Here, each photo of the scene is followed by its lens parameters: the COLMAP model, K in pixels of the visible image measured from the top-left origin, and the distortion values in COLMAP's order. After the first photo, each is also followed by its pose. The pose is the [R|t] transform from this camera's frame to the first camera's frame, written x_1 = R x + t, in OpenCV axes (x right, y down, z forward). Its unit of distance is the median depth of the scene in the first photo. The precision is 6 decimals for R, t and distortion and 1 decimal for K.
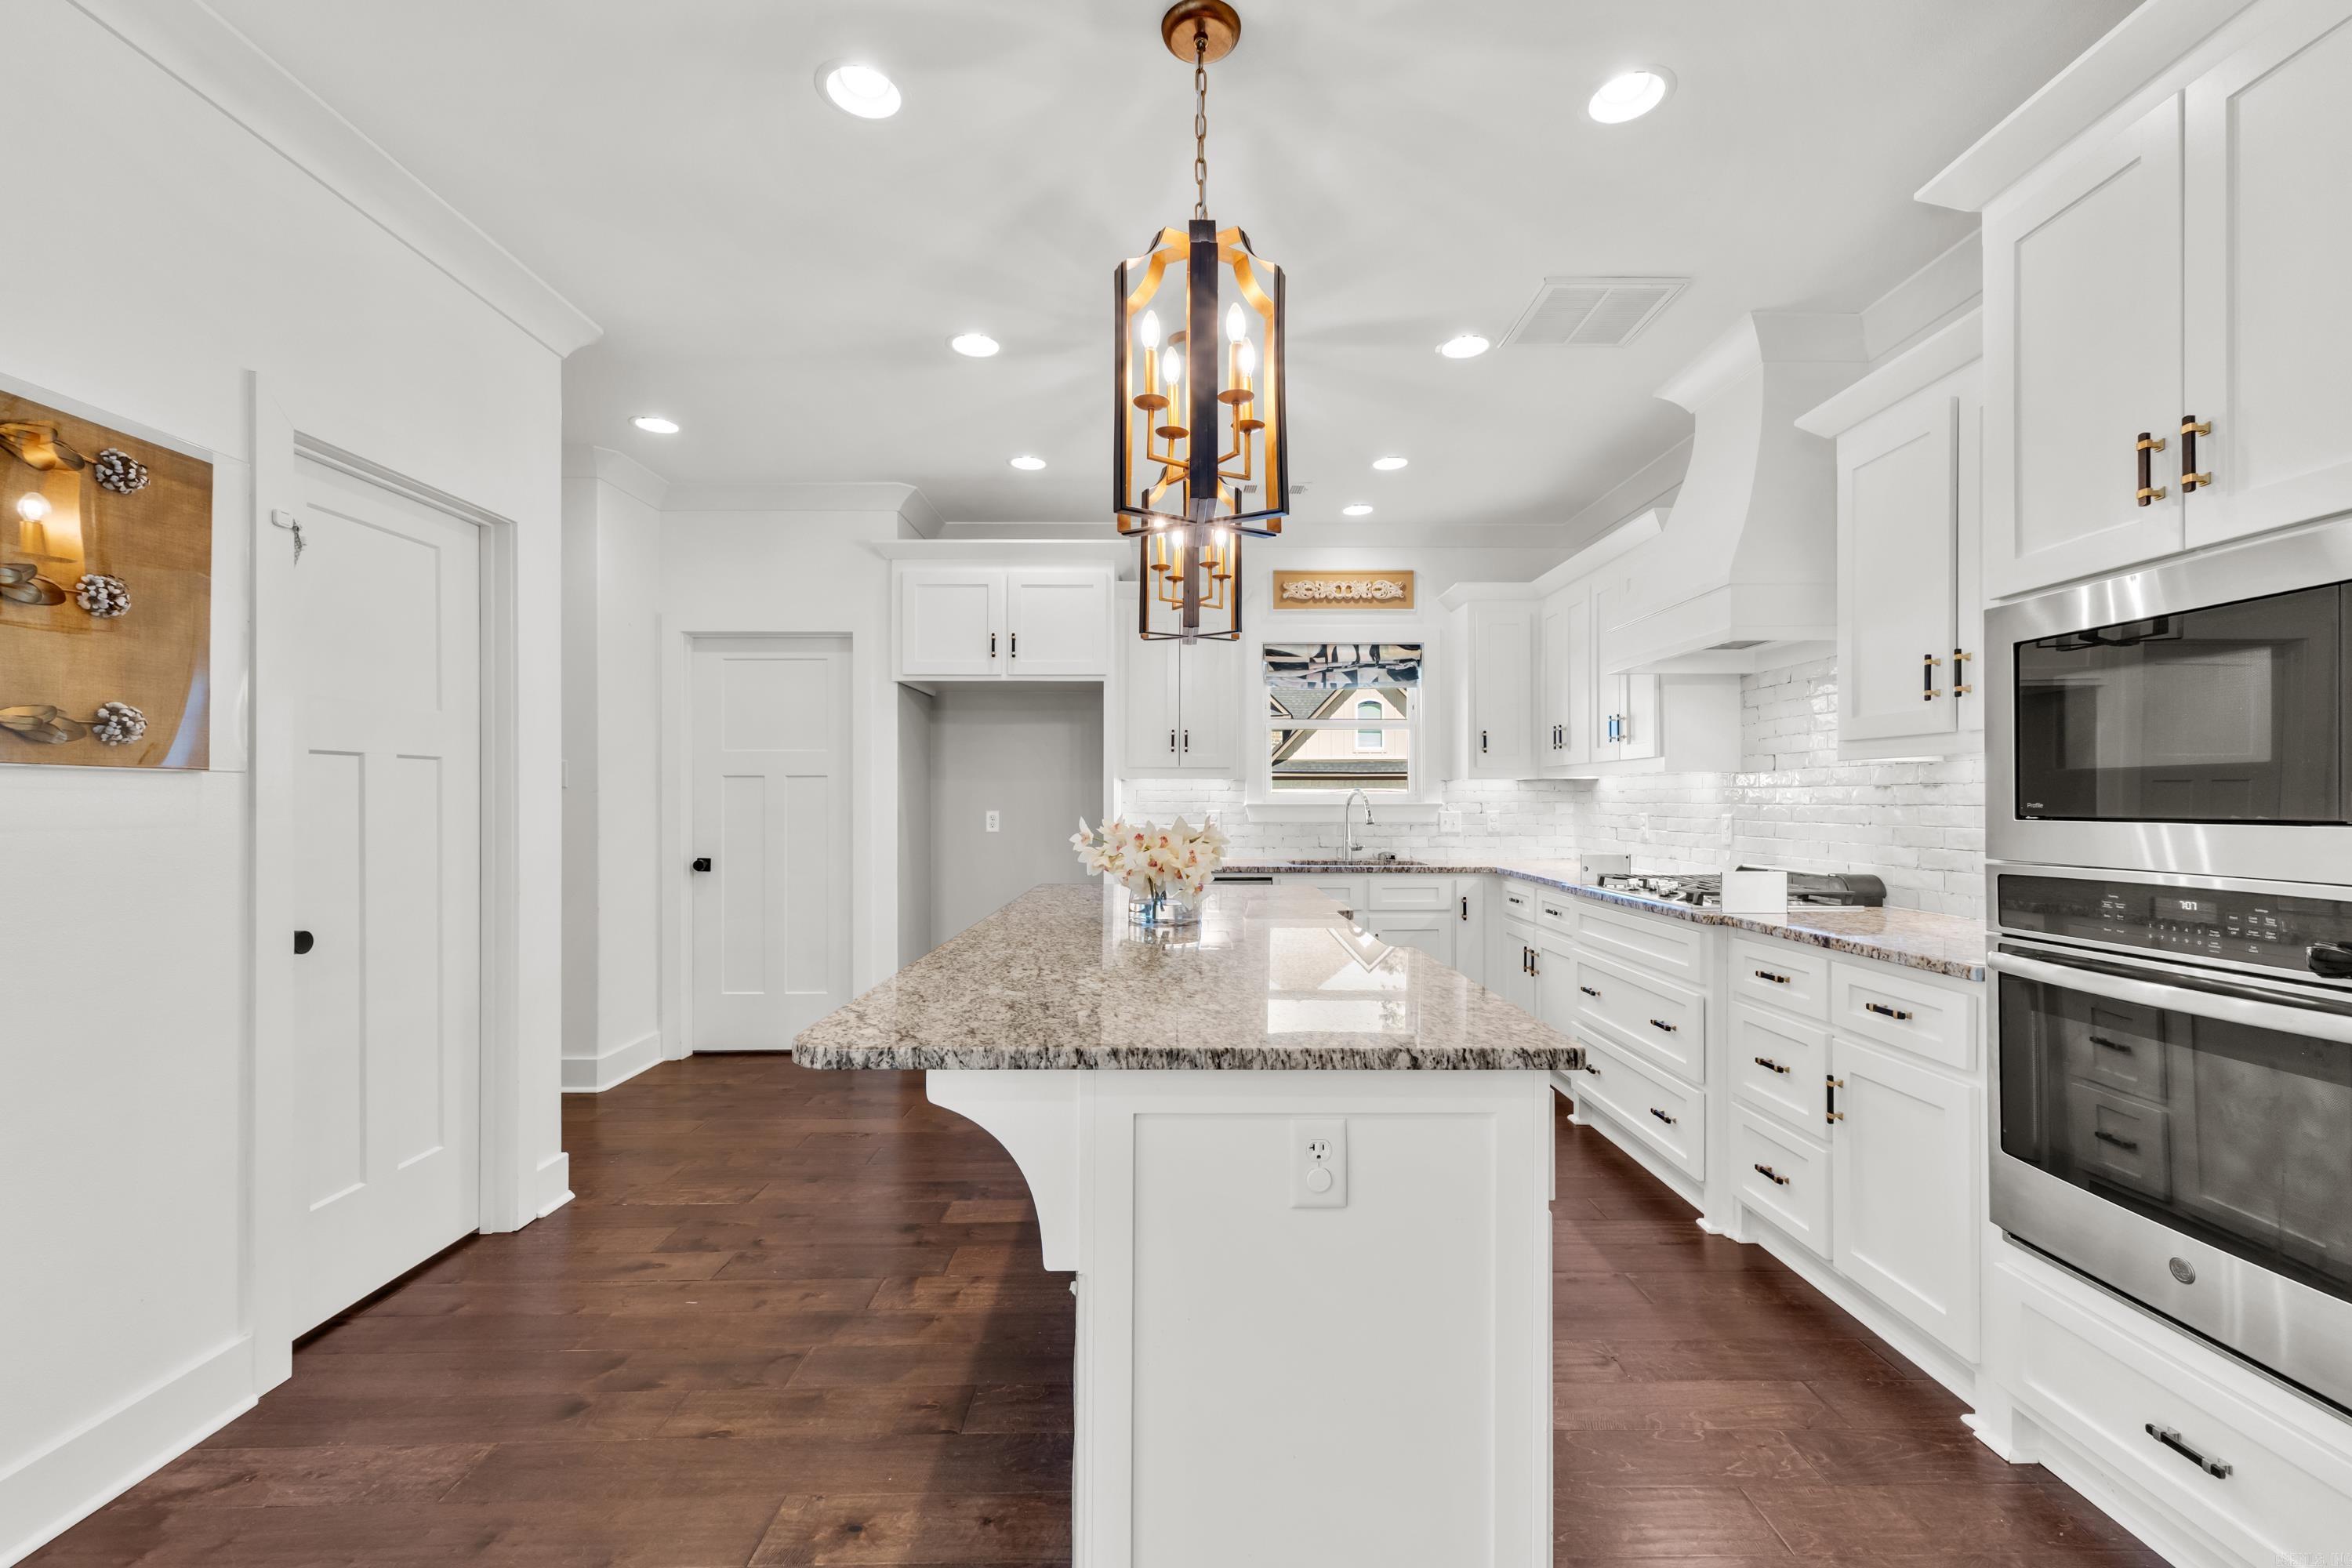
lens RADIAL K [[994.3, 0, 1188.9], [0, 994.3, 798.6], [0, 0, 1]] dist [0.004328, -0.000942]
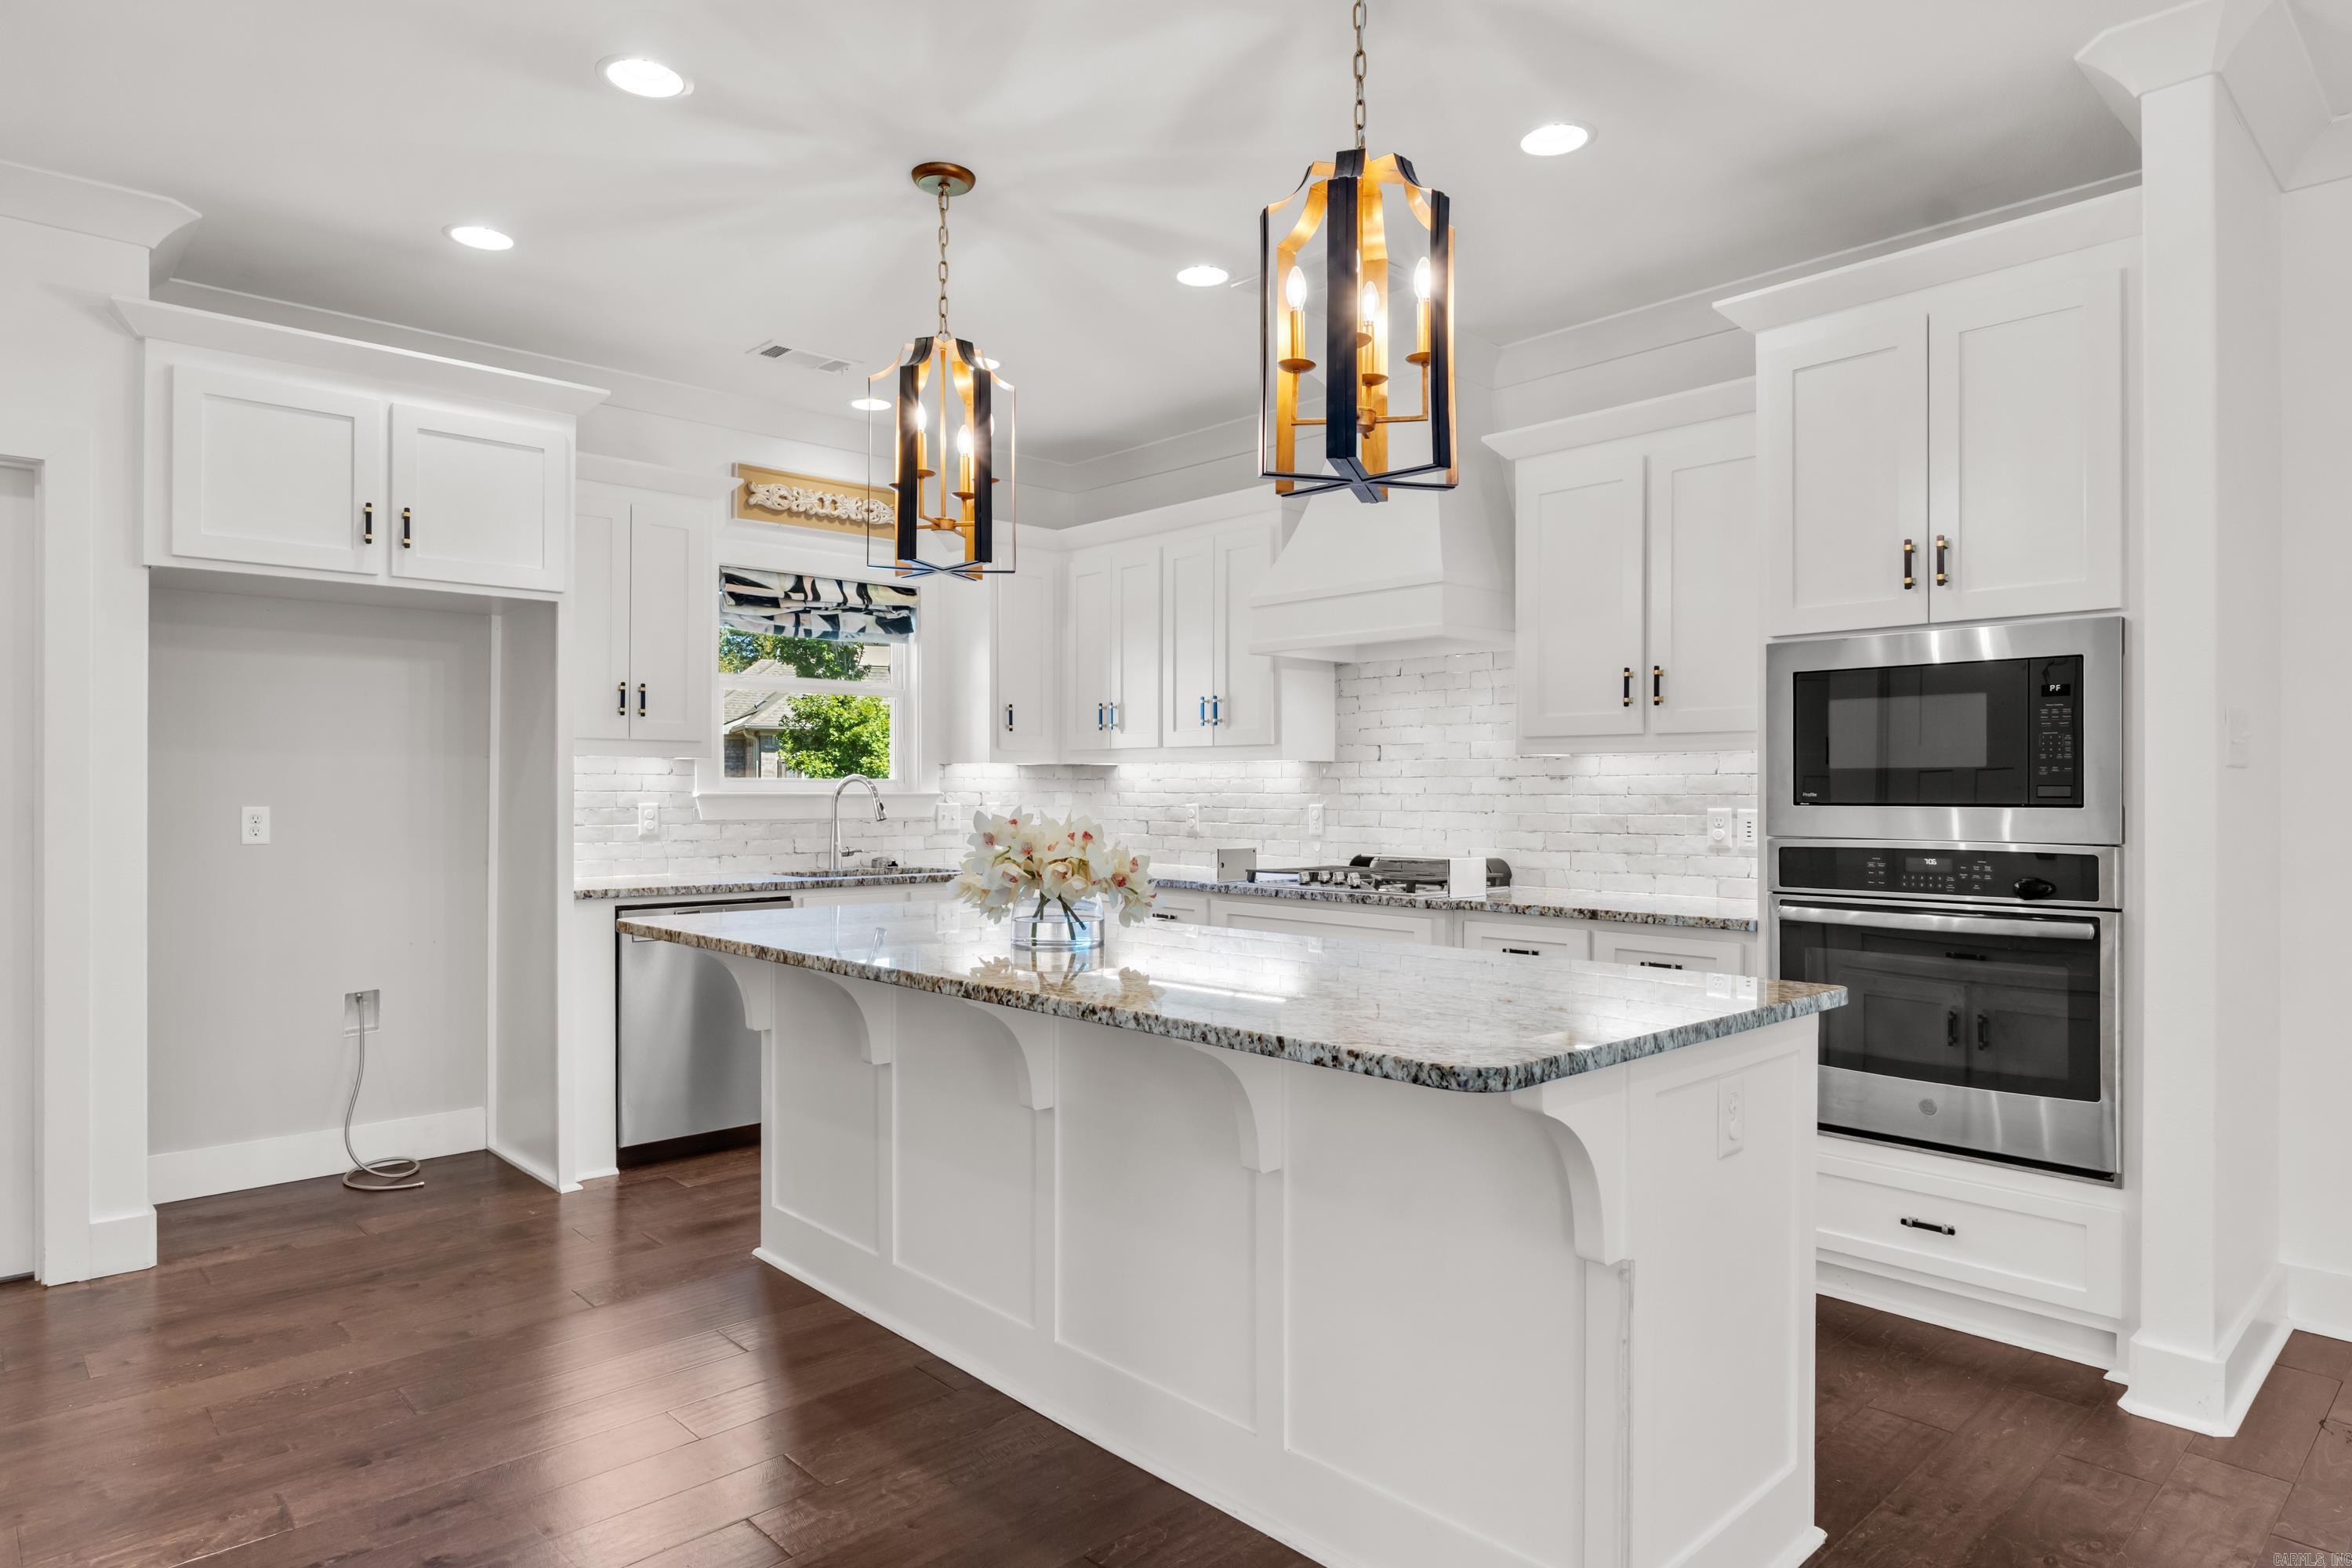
lens RADIAL K [[1361.3, 0, 1194.0], [0, 1361.3, 793.7], [0, 0, 1]] dist [-0.005977, 0.000368]
pose [[0.735672, -0.000097, 0.677338, -0.379957], [-0.003332, 0.999987, 0.003763, 0.000389], [-0.677329, -0.005025, 0.735663, 0.081095]]
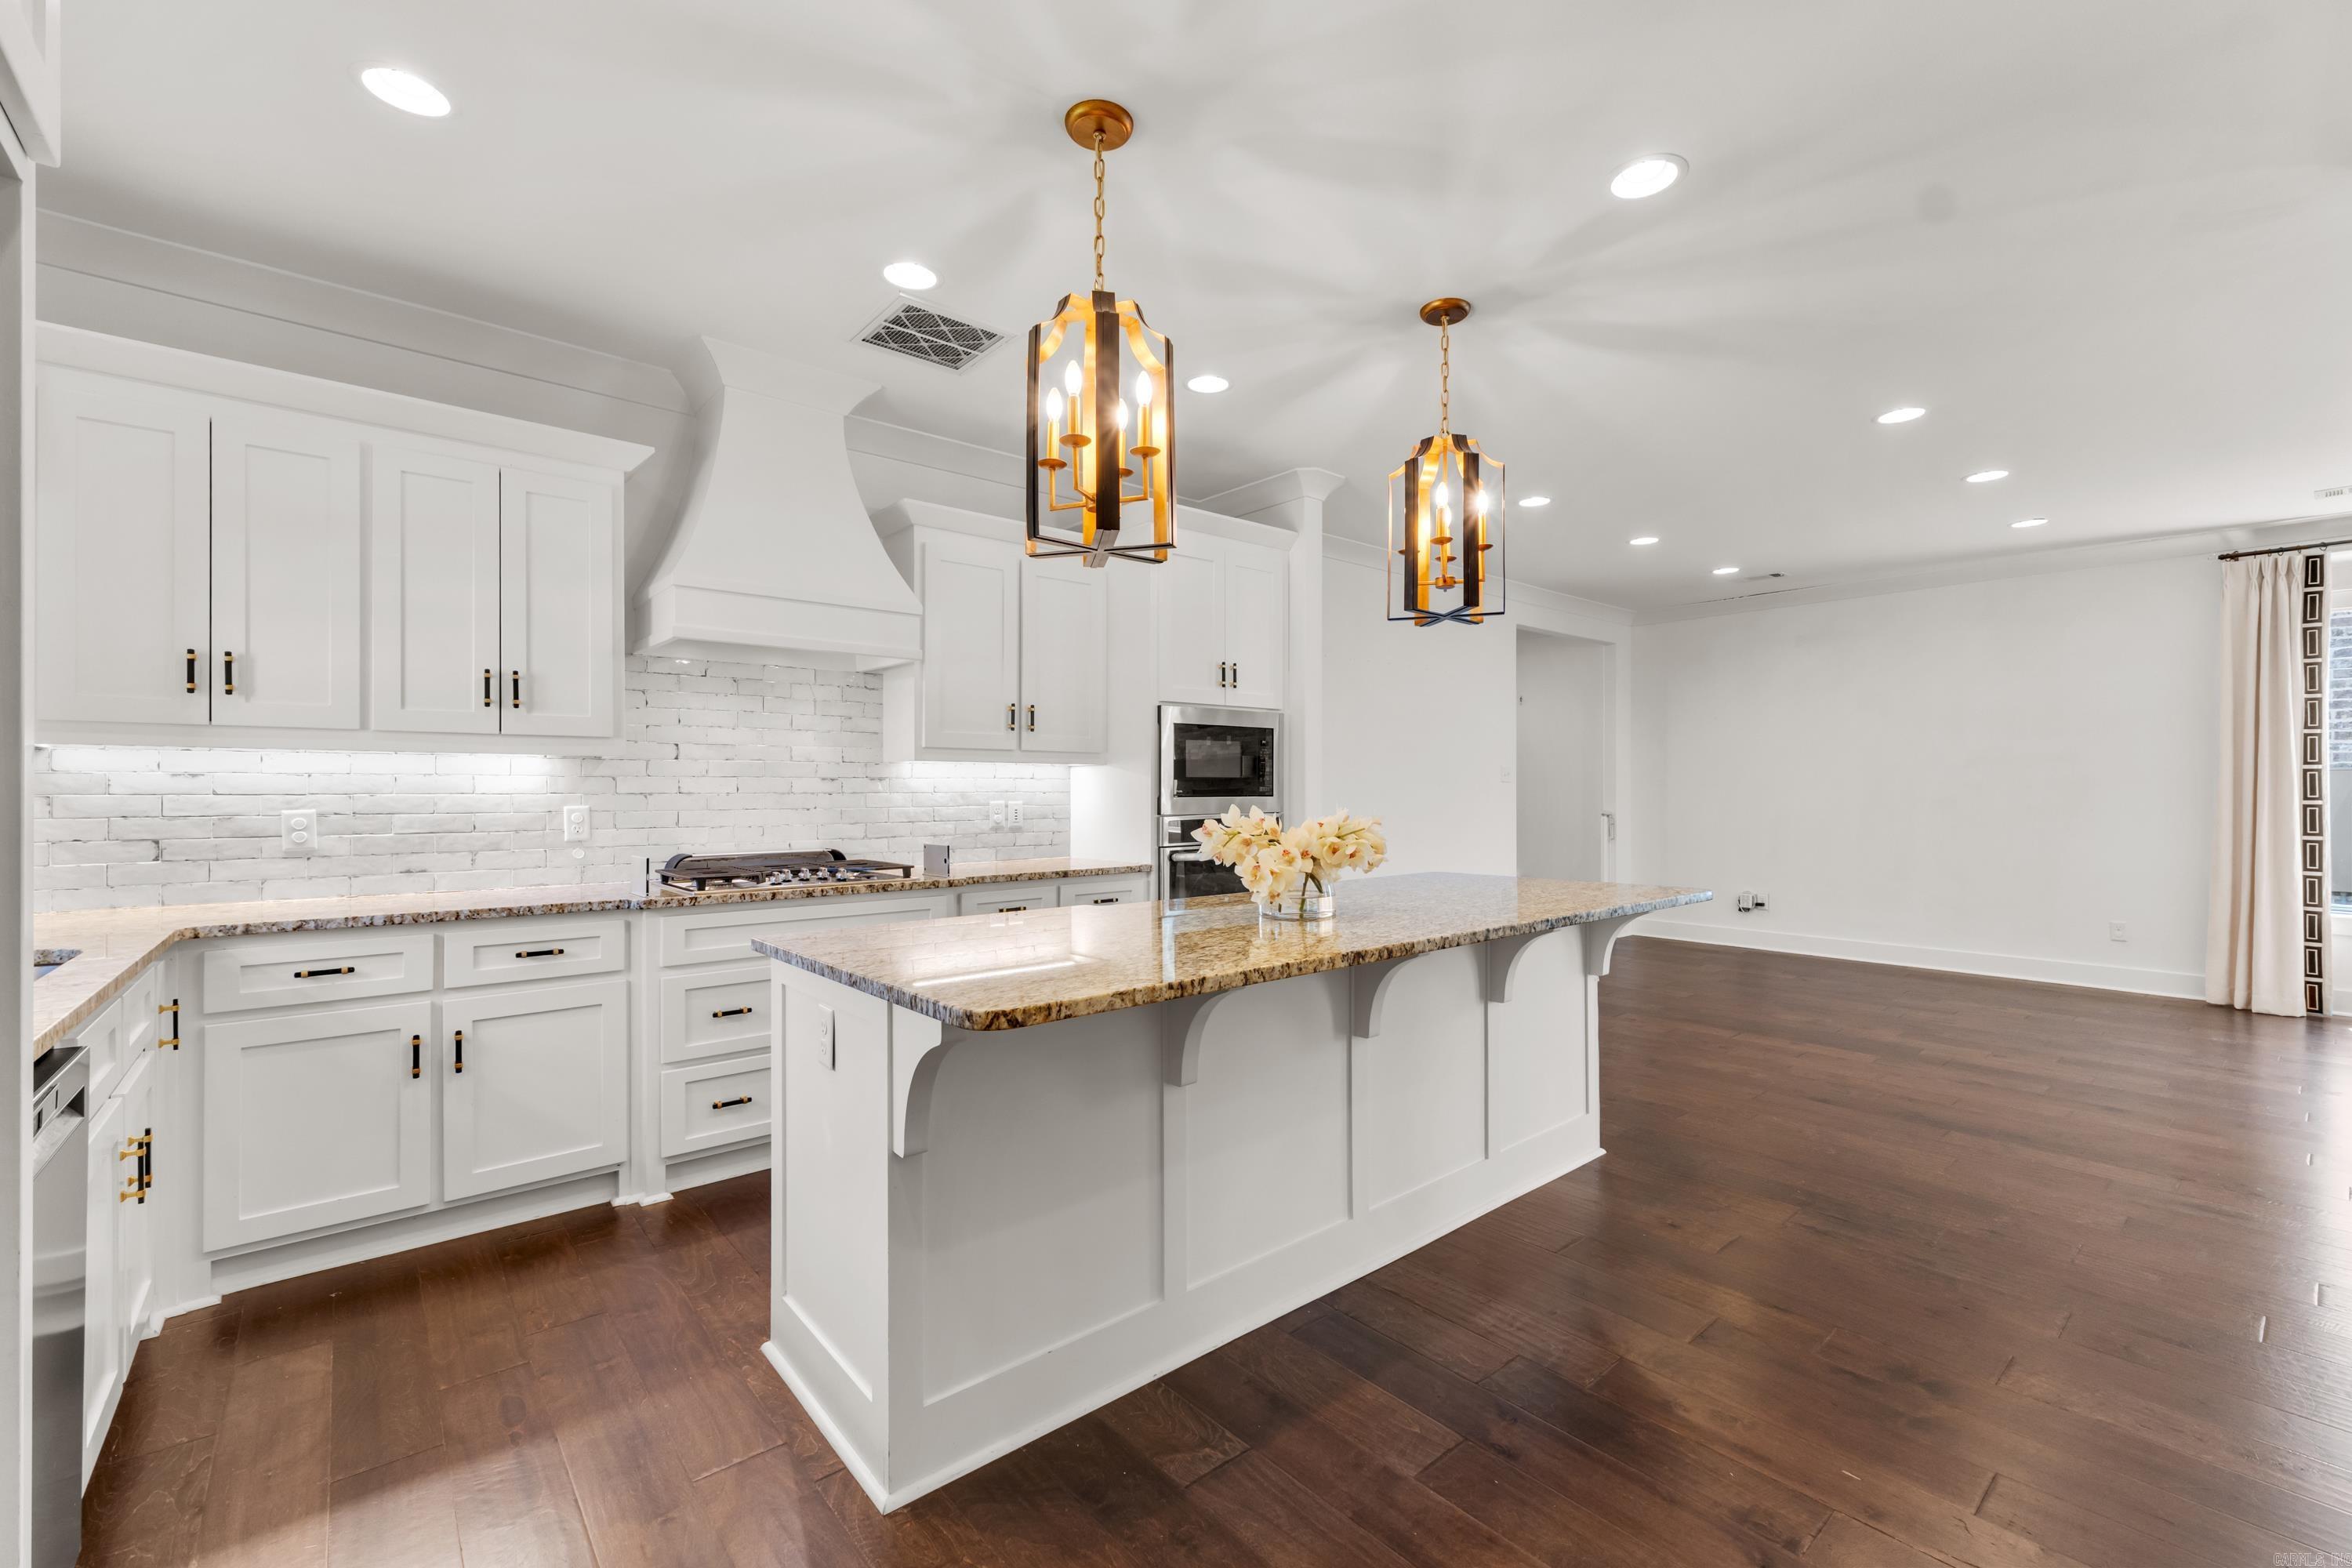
lens RADIAL K [[994.3, 0, 1204.1], [0, 994.3, 789.4], [0, 0, 1]] dist [0.004328, -0.000942]
pose [[-0.642732, -0.000750, 0.766091, -0.396497], [-0.001658, 0.999999, -0.000412, 0.000796], [-0.766089, -0.001535, -0.642732, 0.951802]]
